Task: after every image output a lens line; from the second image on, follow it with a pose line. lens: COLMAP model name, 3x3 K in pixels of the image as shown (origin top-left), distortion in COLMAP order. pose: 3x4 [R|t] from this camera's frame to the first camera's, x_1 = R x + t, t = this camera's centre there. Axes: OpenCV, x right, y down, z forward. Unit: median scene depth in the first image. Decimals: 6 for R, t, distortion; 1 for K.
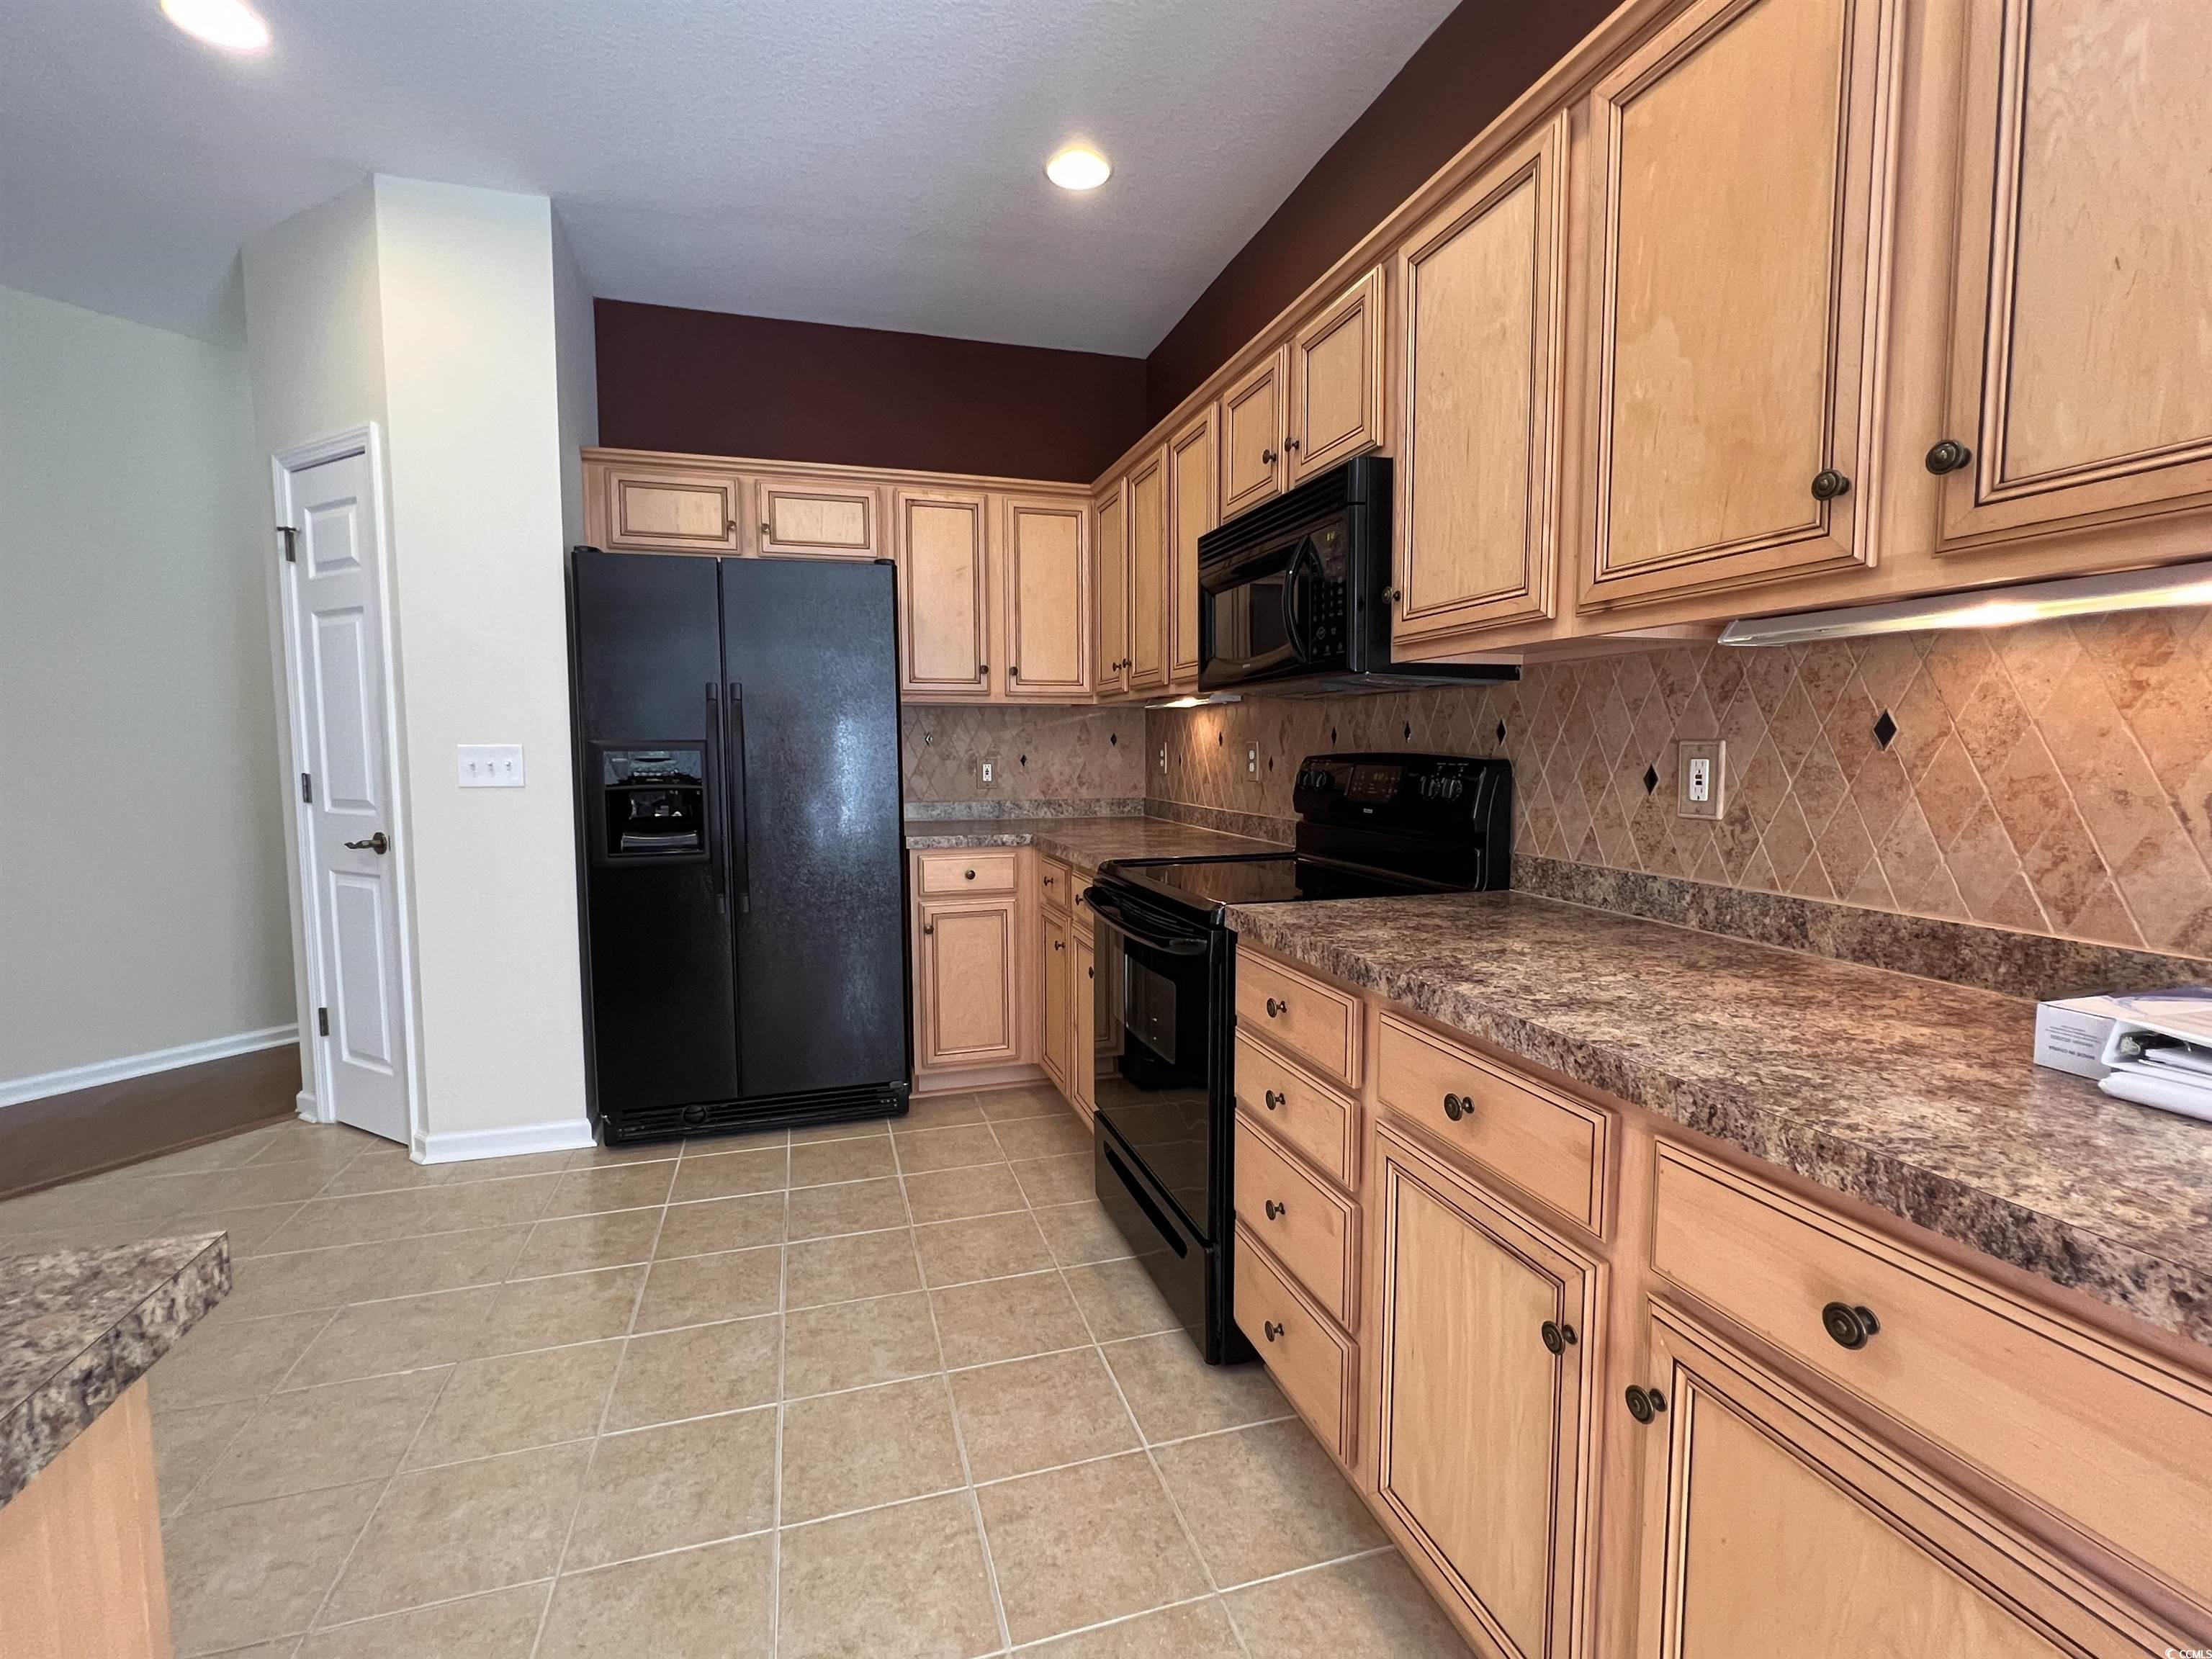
lens RADIAL K [[982.4, 0, 1094.8], [0, 982.4, 827.0], [0, 0, 1]] dist [0.000257, 0.001085]
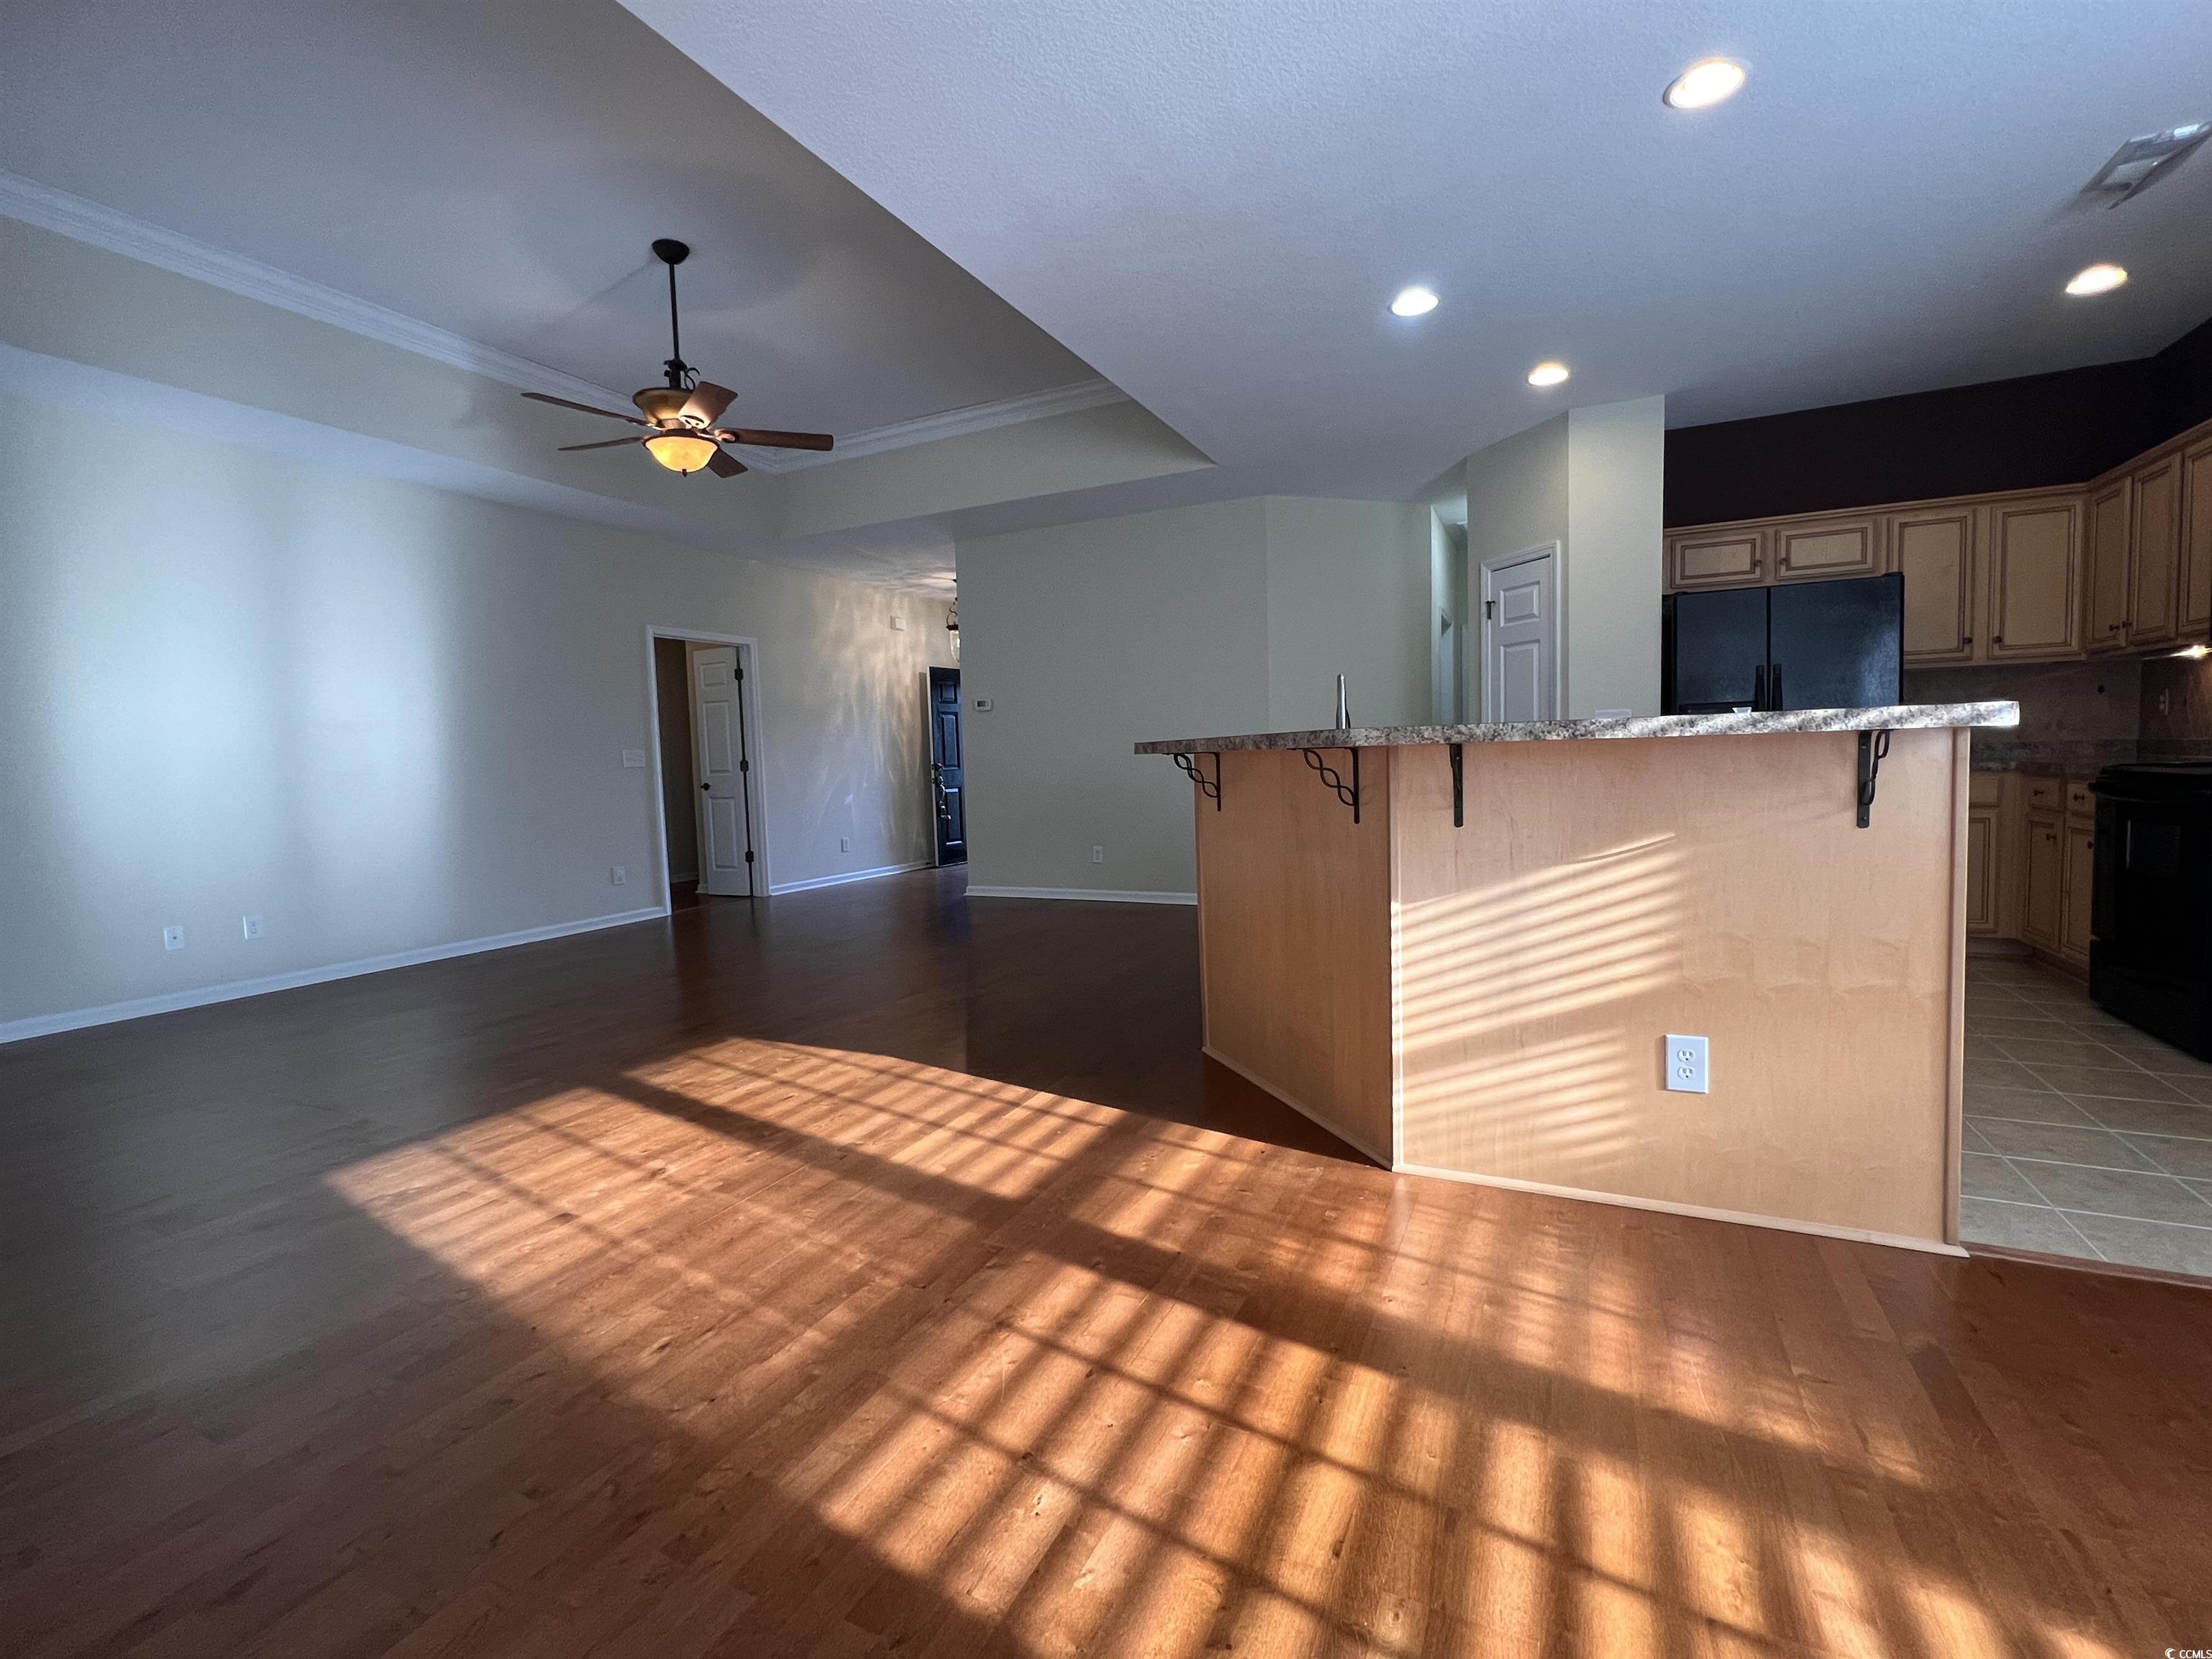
lens RADIAL K [[982.4, 0, 1104.0], [0, 982.4, 821.0], [0, 0, 1]] dist [0.000257, 0.001085]
pose [[0.739619, 0.025547, -0.672541, -0.081306], [-0.029321, 0.999554, 0.005723, 0.116669], [0.672387, 0.015487, 0.740038, -0.810825]]
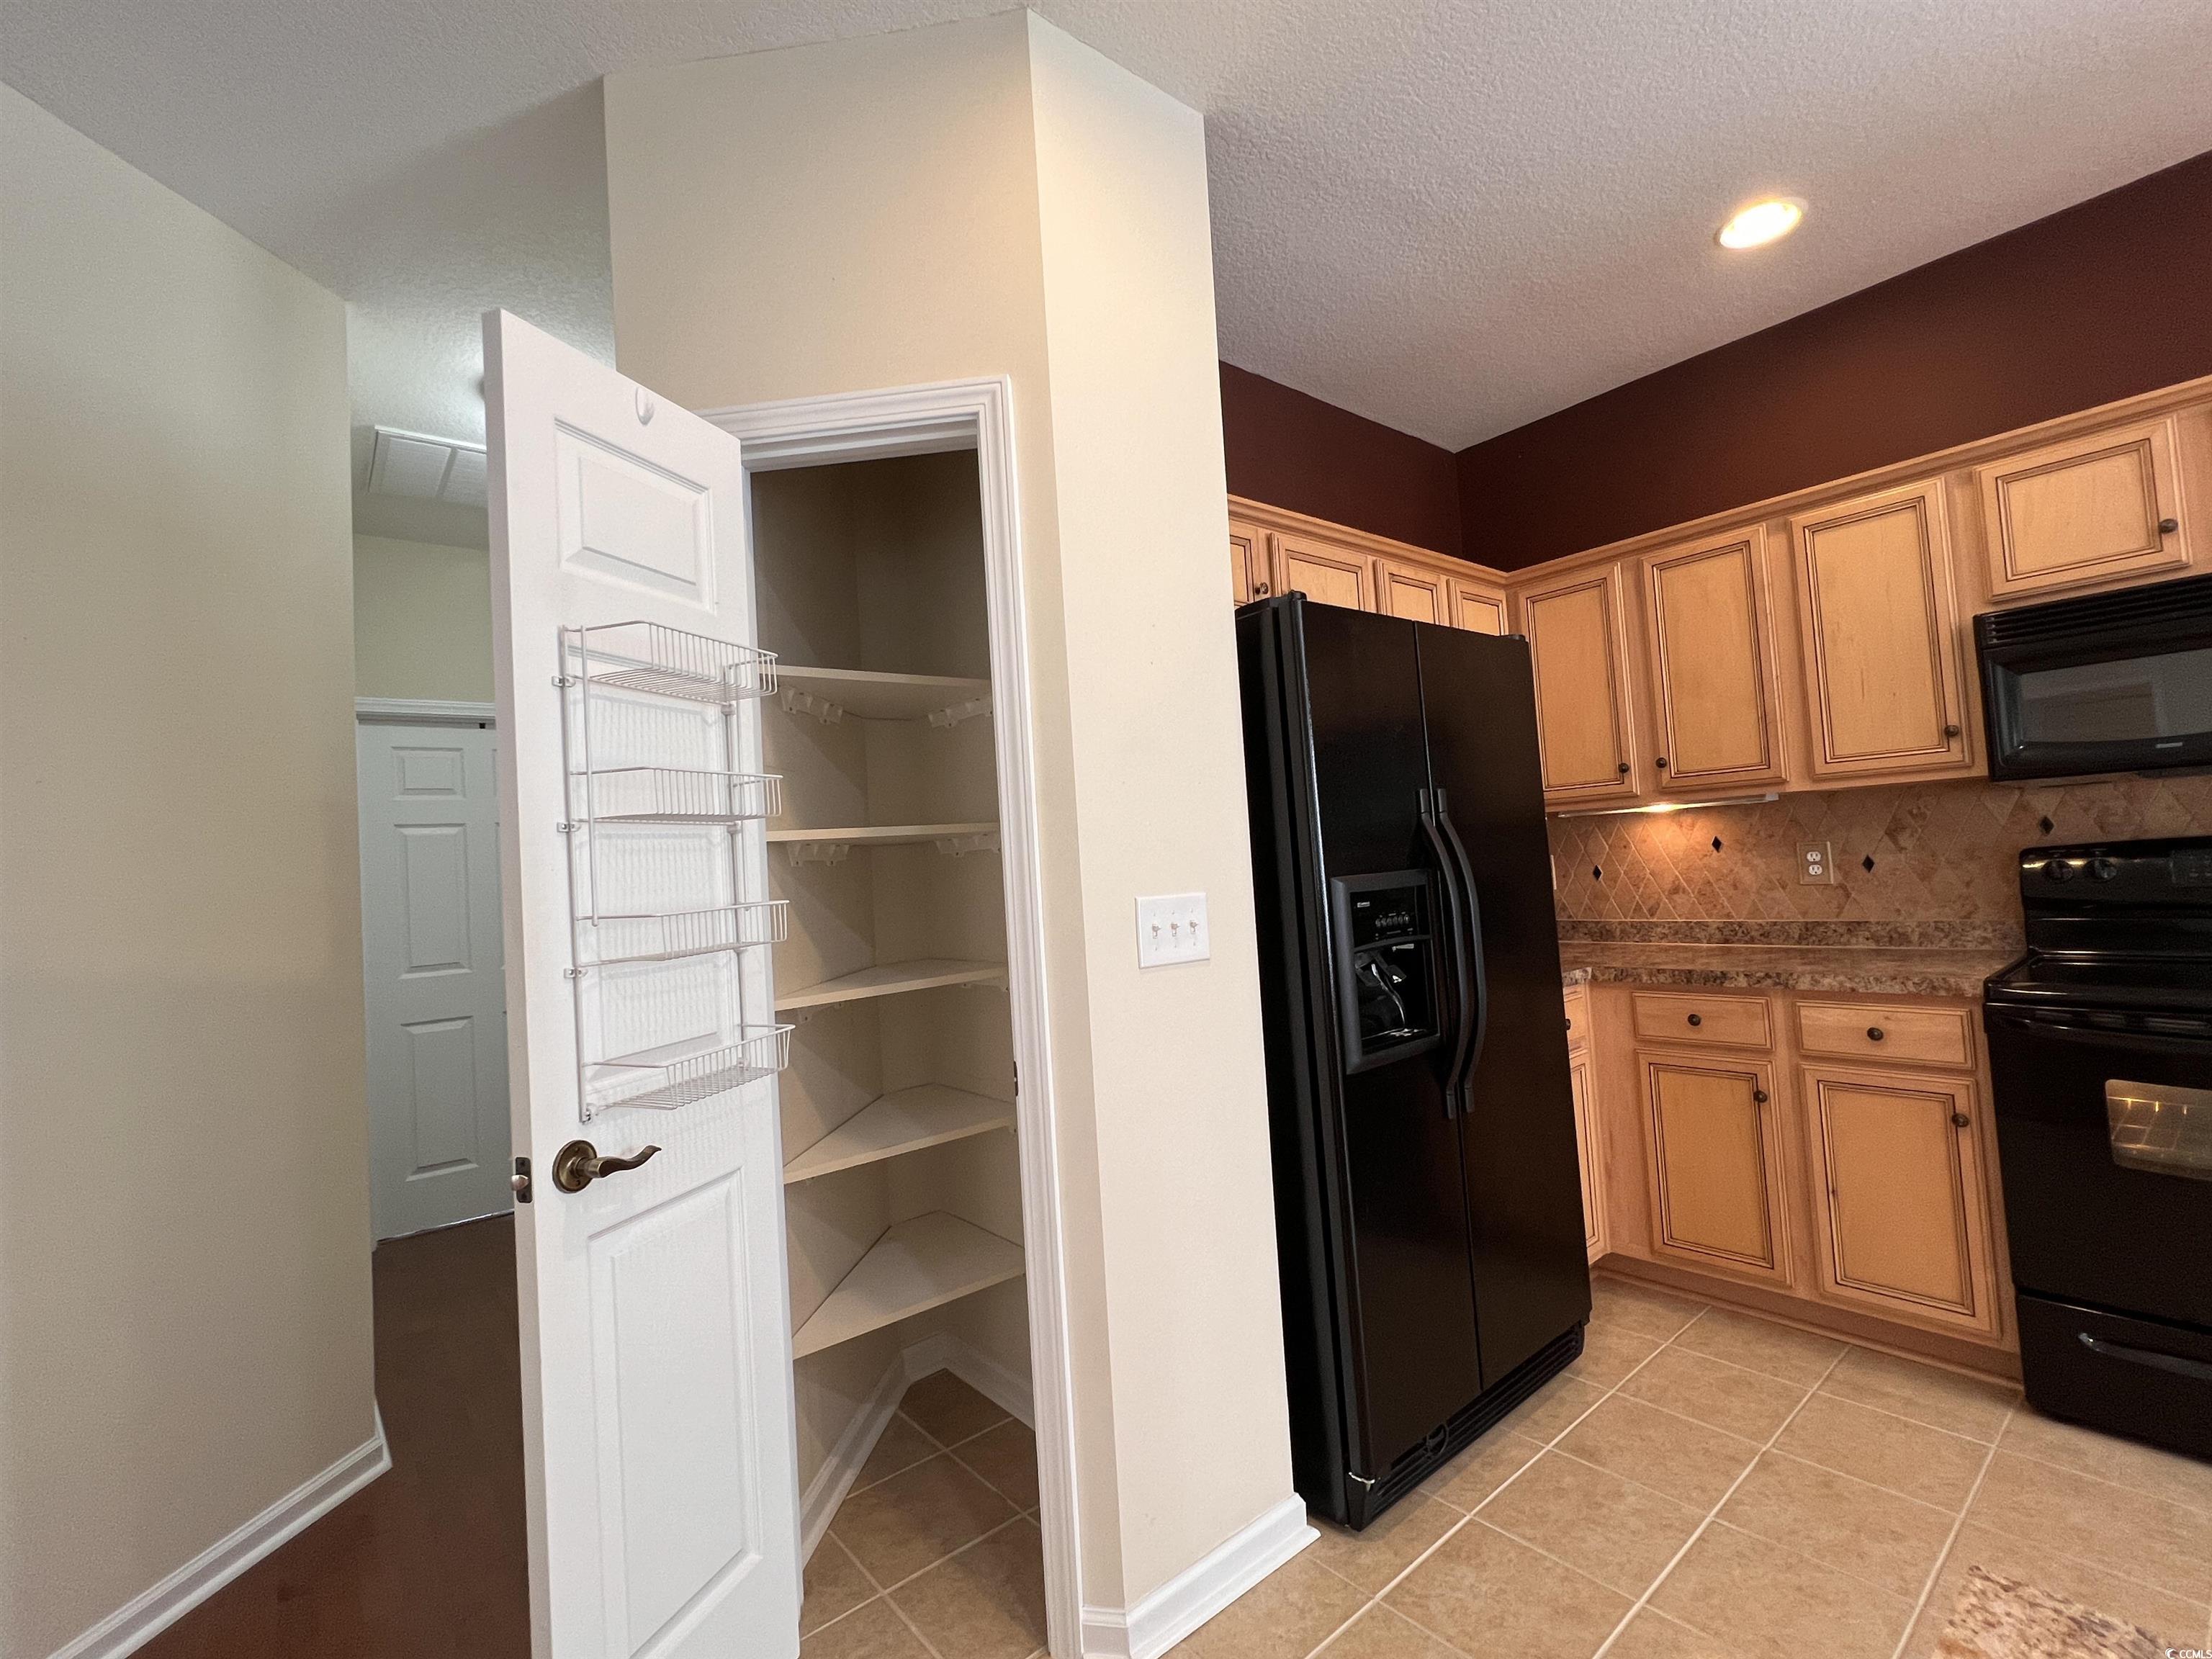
lens RADIAL K [[982.4, 0, 1108.3], [0, 982.4, 829.7], [0, 0, 1]] dist [0.000257, 0.001085]
pose [[0.918193, -0.036755, 0.394425, -0.771721], [0.090083, 0.988973, -0.117550, -0.046946], [-0.385755, 0.143465, 0.911379, 0.386910]]
